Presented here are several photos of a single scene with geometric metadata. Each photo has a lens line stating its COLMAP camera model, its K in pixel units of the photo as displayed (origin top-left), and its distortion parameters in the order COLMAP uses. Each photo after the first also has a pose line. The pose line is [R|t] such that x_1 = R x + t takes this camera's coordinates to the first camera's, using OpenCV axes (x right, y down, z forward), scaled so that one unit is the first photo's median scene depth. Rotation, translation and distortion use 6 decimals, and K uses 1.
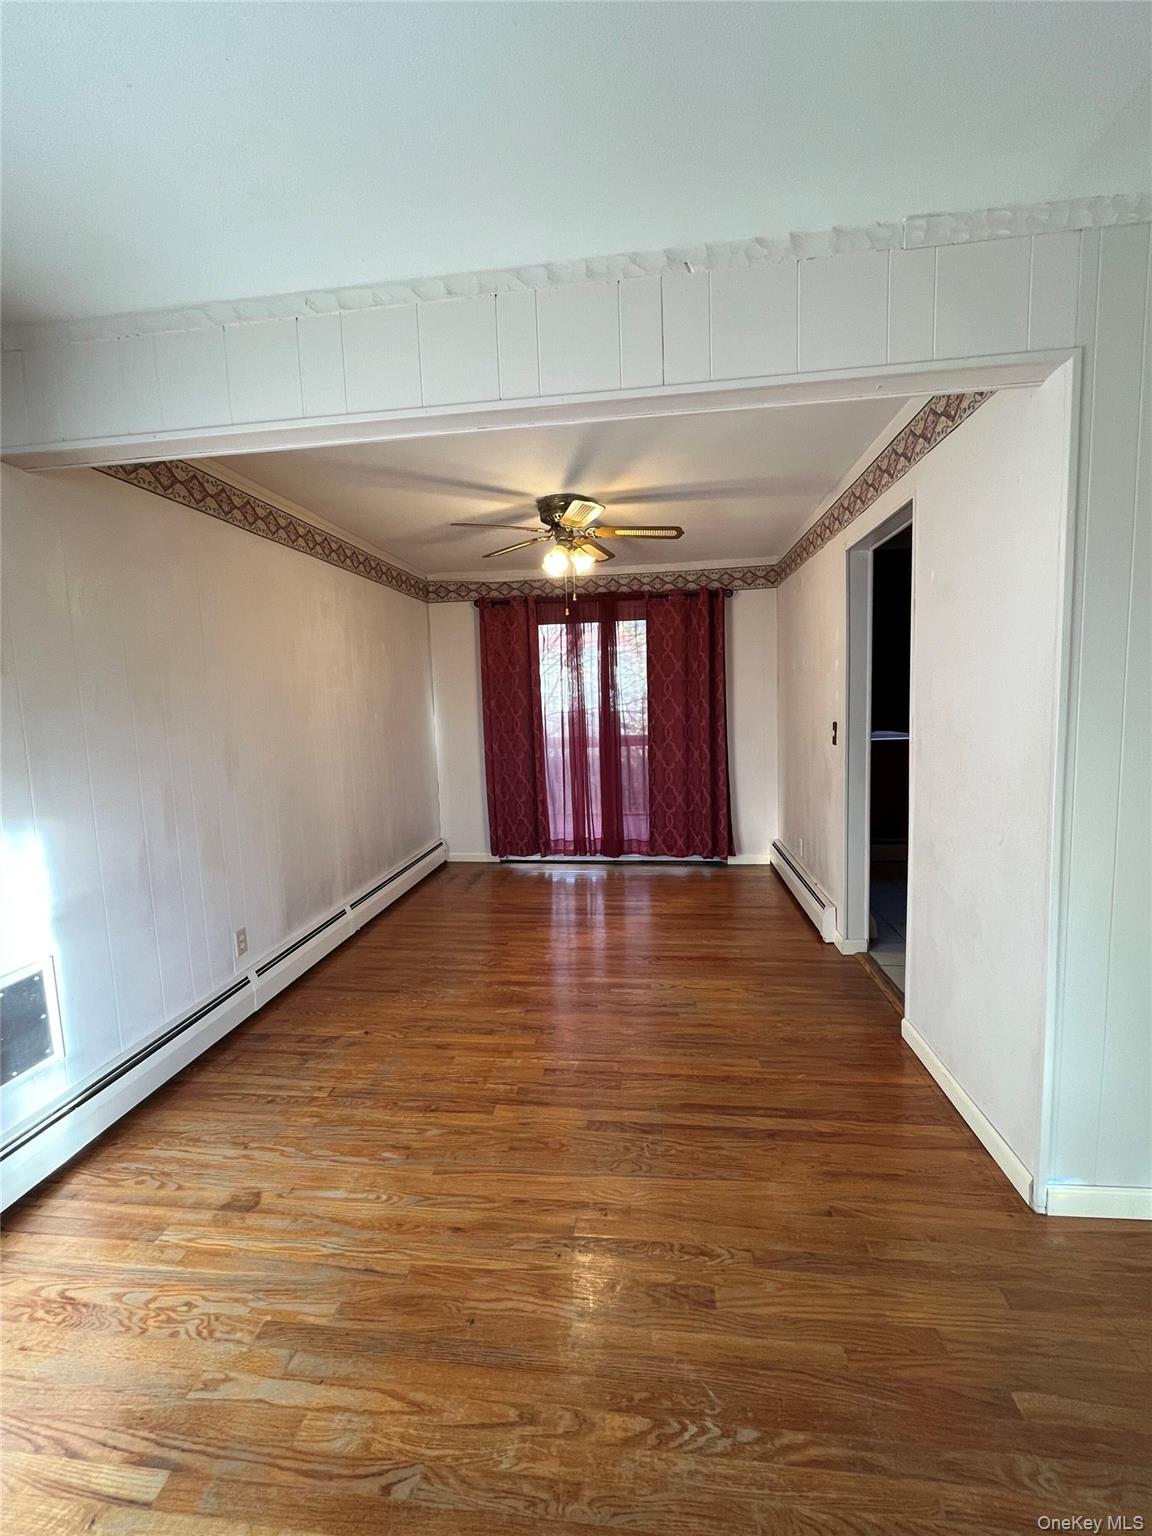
lens RADIAL K [[639.5, 0, 578.9], [0, 639.5, 763.9], [0, 0, 1]] dist [-0.001107, 0.000066]
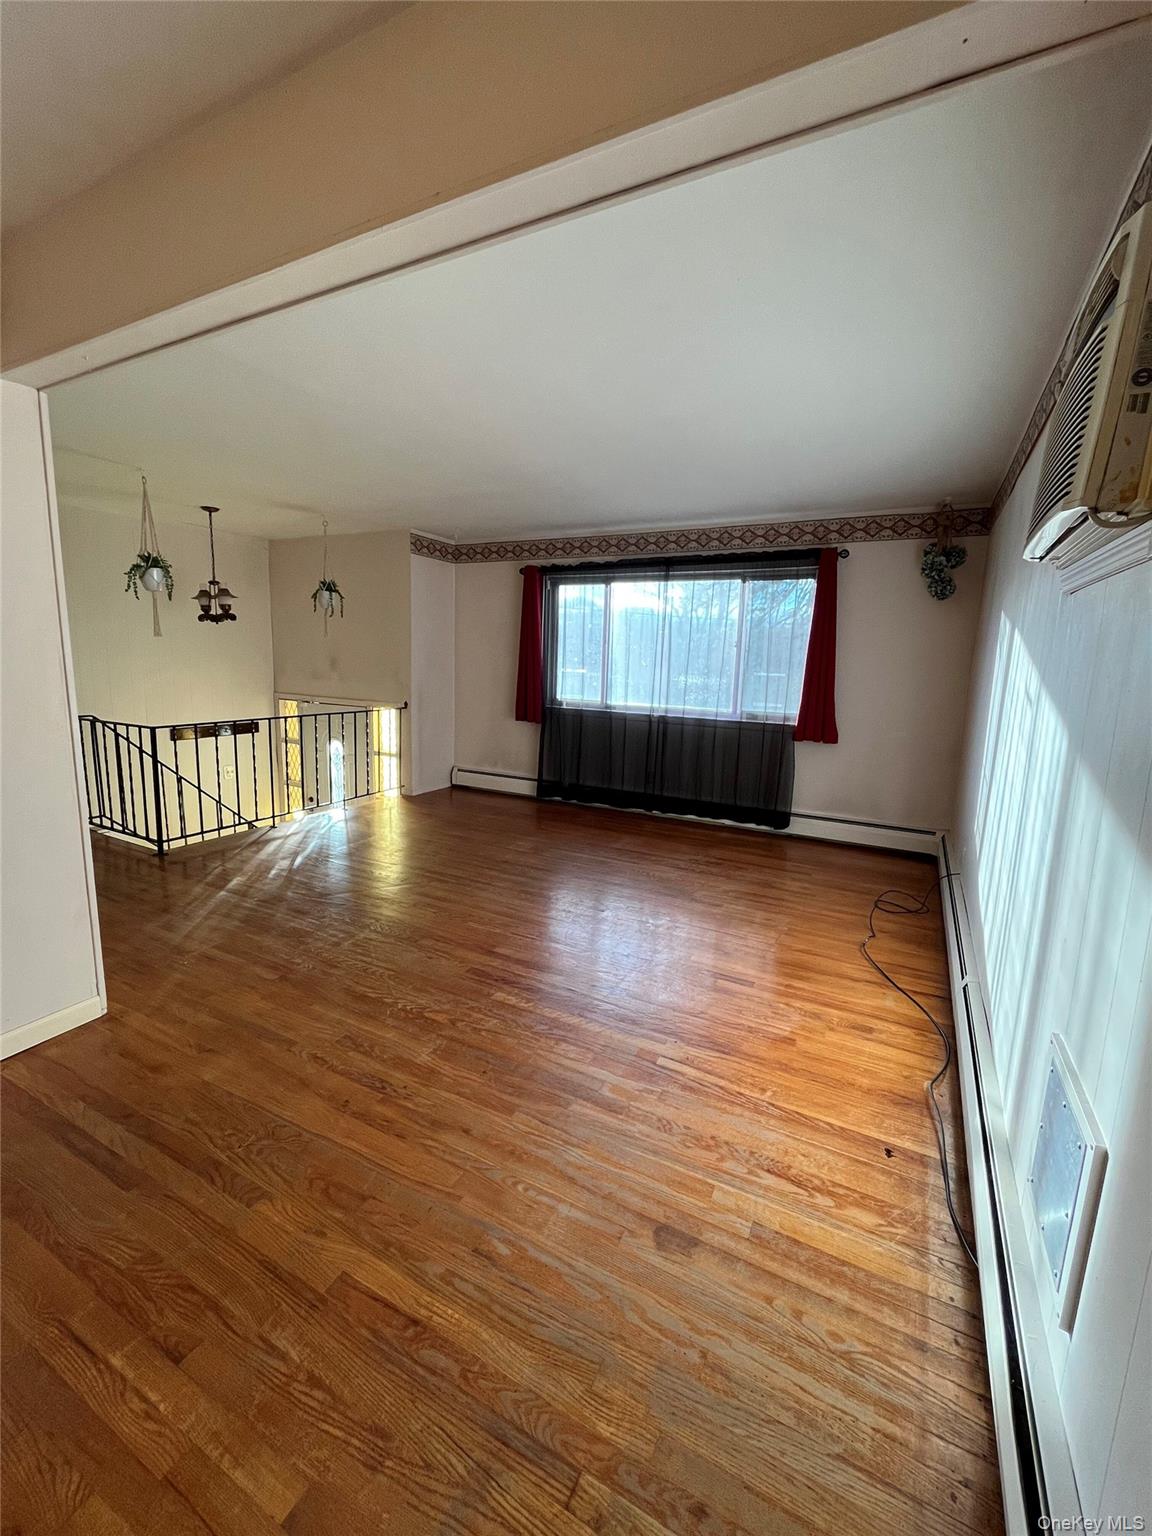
lens RADIAL K [[639.5, 0, 578.9], [0, 639.5, 763.9], [0, 0, 1]] dist [-0.001107, 0.000066]
pose [[-0.934307, -0.050472, 0.352878, -0.591025], [0.041195, 0.968005, 0.247525, -0.108951], [-0.354080, 0.245801, -0.902335, 1.442323]]
